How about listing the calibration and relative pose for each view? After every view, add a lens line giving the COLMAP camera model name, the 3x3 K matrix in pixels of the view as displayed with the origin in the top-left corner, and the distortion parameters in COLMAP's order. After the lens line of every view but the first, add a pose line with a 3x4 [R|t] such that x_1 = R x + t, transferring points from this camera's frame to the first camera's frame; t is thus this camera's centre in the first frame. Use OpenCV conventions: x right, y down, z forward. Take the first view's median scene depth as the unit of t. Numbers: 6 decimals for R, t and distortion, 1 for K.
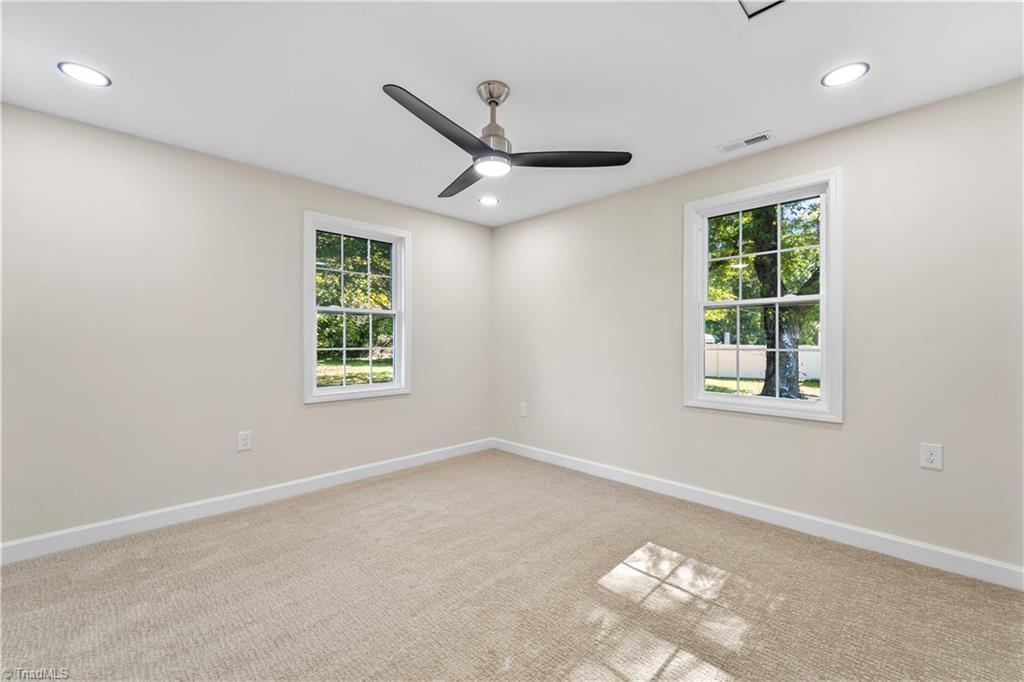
lens RADIAL K [[420.4, 0, 512.4], [0, 420.4, 340.4], [0, 0, 1]] dist [0.002323, -0.000122]
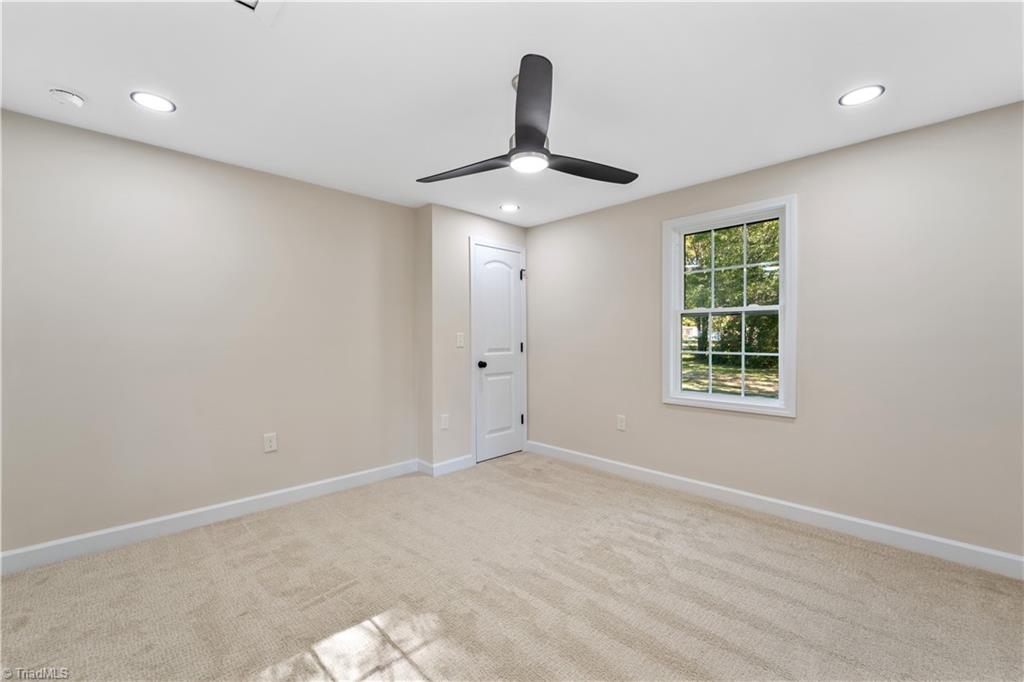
lens RADIAL K [[426.0, 0, 511.2], [0, 426.0, 336.6], [0, 0, 1]] dist [0.000338, -0.000224]
pose [[0.007511, -0.001183, -0.999971, 0.554798], [-0.006357, 0.999979, -0.001231, -0.012542], [0.999952, 0.006366, 0.007503, 0.574166]]
